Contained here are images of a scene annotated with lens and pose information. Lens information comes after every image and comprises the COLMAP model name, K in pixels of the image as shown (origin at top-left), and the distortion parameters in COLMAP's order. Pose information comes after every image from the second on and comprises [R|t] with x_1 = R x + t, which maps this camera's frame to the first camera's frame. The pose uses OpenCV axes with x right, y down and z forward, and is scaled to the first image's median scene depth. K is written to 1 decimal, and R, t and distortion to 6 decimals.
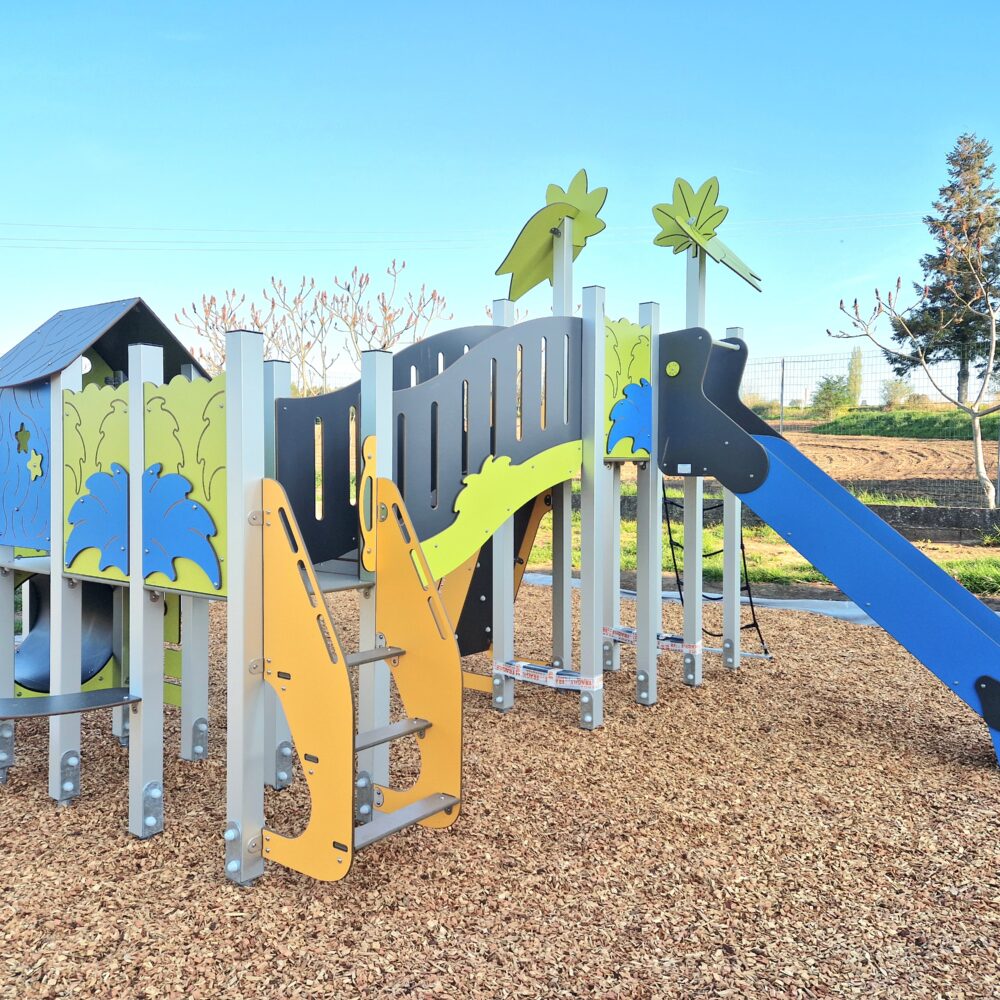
lens RADIAL K [[902.2, 0, 500.0], [0, 902.2, 500.0], [0, 0, 1]] dist [0.091143, -0.067163]
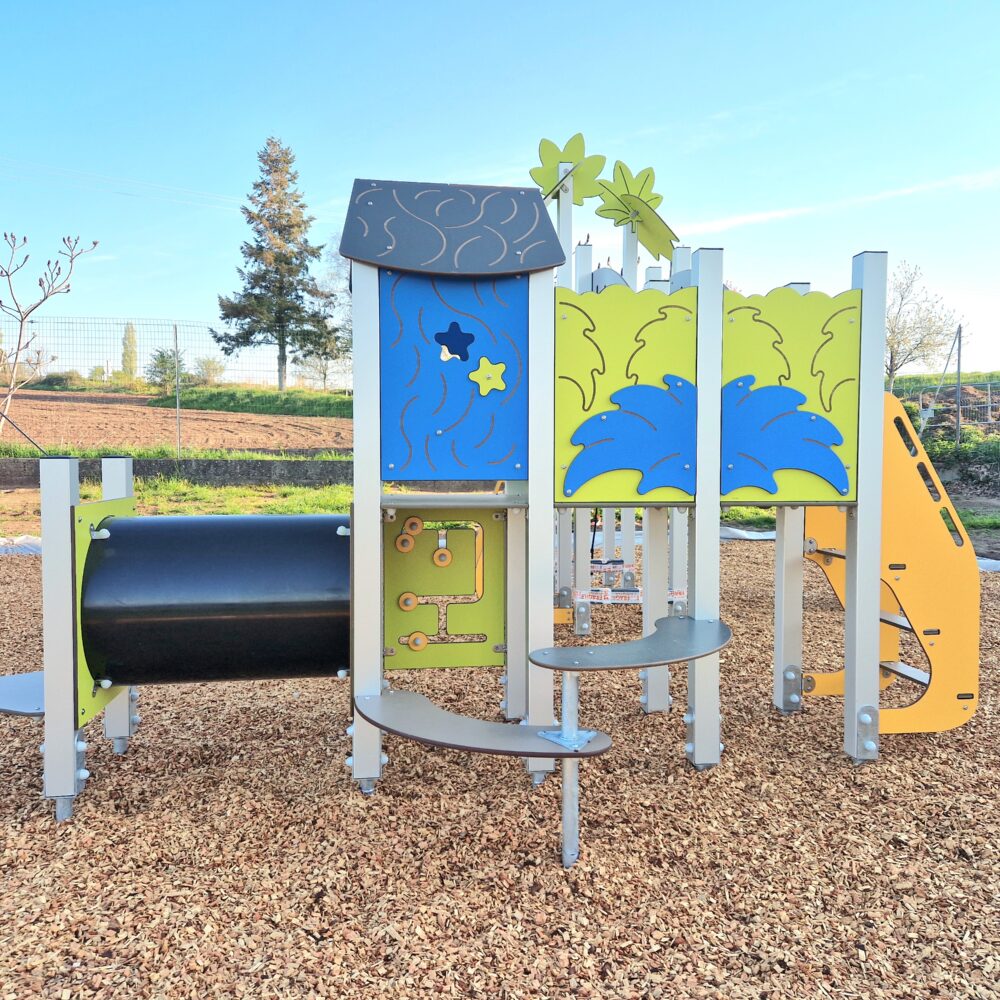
lens RADIAL K [[897.2, 0, 520.8], [0, 897.2, 494.1], [0, 0, 1]] dist [0.077303, -0.018050]
pose [[0.697496, -0.043047, 0.715294, -0.808085], [0.030493, 0.999073, 0.030390, 0.032448], [-0.715939, 0.000614, 0.698162, 0.324657]]
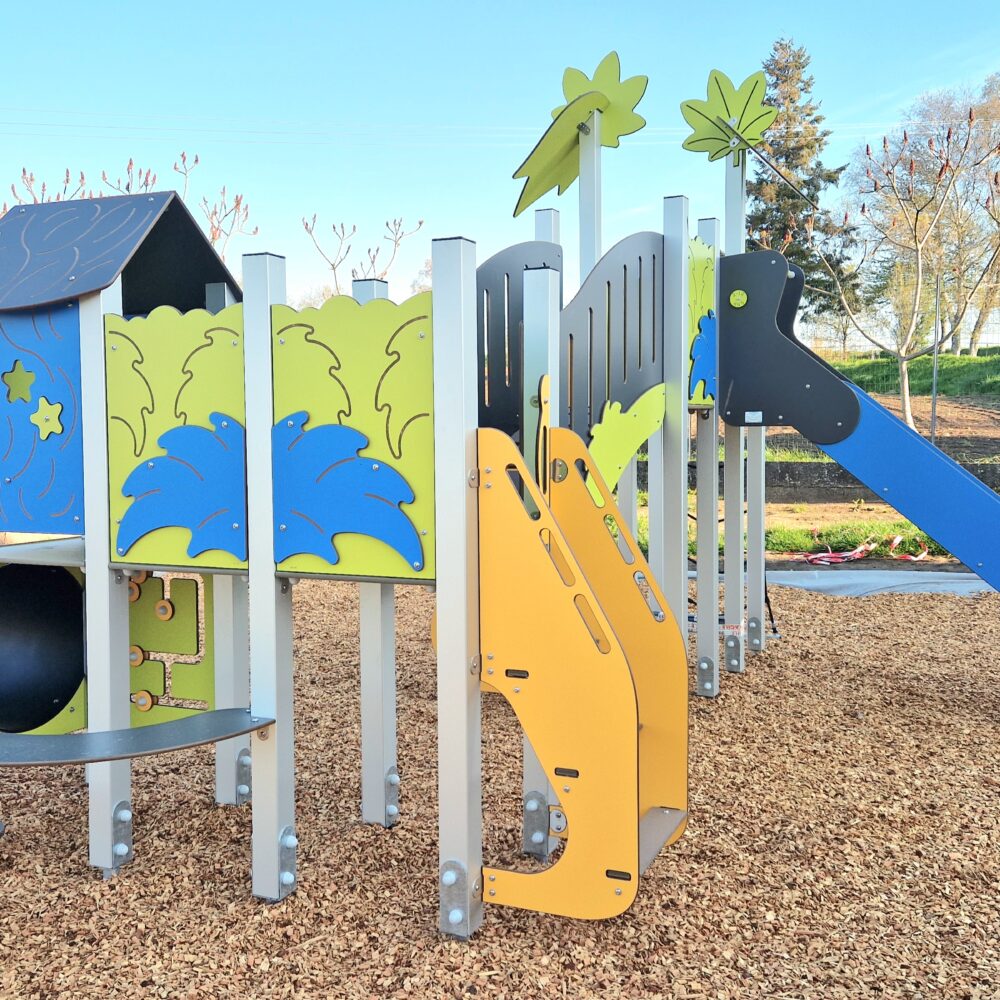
lens RADIAL K [[1127.5, 0, 500.0], [0, 1127.5, 500.0], [0, 0, 1]] dist [0.113090, -0.121149]
pose [[0.969982, -0.029370, 0.241398, -0.289219], [0.022879, 0.999299, 0.029649, 0.006049], [-0.242099, -0.023236, 0.969973, 0.024473]]
